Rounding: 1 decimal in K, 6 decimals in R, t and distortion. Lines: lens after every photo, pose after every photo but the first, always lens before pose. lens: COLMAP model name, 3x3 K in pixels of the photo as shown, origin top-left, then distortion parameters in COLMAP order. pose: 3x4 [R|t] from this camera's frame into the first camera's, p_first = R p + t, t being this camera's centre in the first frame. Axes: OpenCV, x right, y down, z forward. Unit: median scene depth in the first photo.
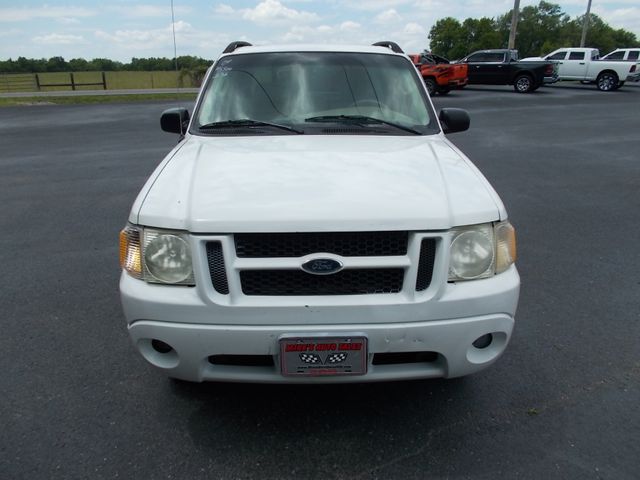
lens RADIAL K [[488.8, 0, 316.2], [0, 488.8, 233.5], [0, 0, 1]] dist [0.001829, 0.000413]
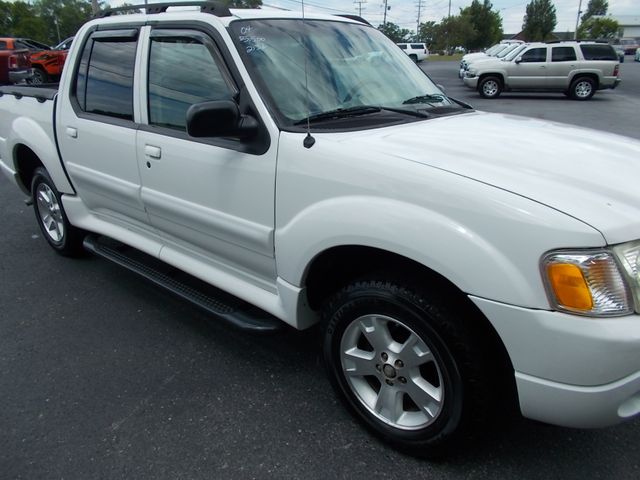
lens RADIAL K [[490.2, 0, 320.0], [0, 490.2, 240.0], [0, 0, 1]] dist [-0.008394, 0.001748]
pose [[0.683243, -0.251688, 0.685443, -0.760502], [0.229981, 0.965116, 0.125138, -0.142161], [-0.693028, 0.072139, 0.717292, 0.513593]]
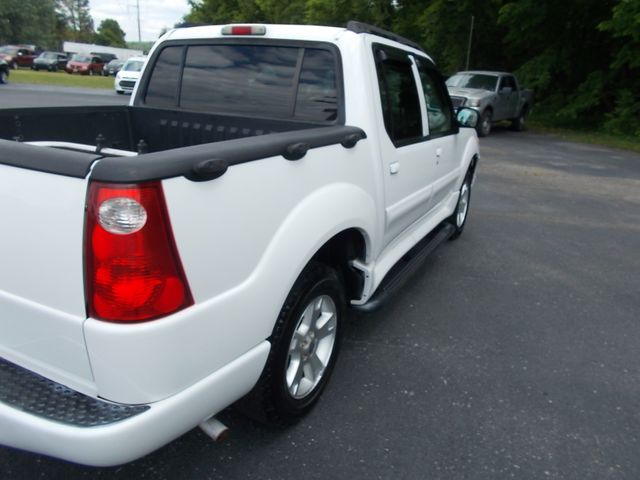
lens RADIAL K [[497.0, 0, 317.8], [0, 497.0, 236.3], [0, 0, 1]] dist [-0.009446, -0.007544]
pose [[-0.872181, -0.182694, 0.453788, -0.651947], [0.115209, 0.824837, 0.553508, -0.799820], [-0.475424, 0.535040, -0.698359, 2.470563]]
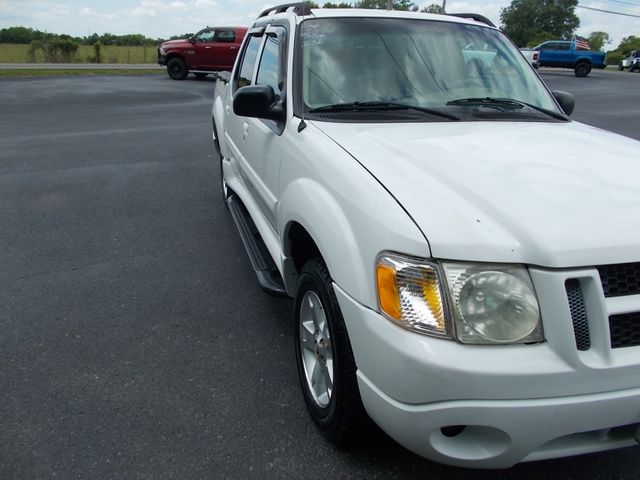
lens RADIAL K [[490.2, 0, 320.0], [0, 490.2, 240.0], [0, 0, 1]] dist [-0.008394, 0.001748]
pose [[0.965648, -0.059819, 0.252875, -0.449406], [0.048251, 0.997496, 0.051706, -0.056388], [-0.255334, -0.037728, 0.966116, 0.256520]]
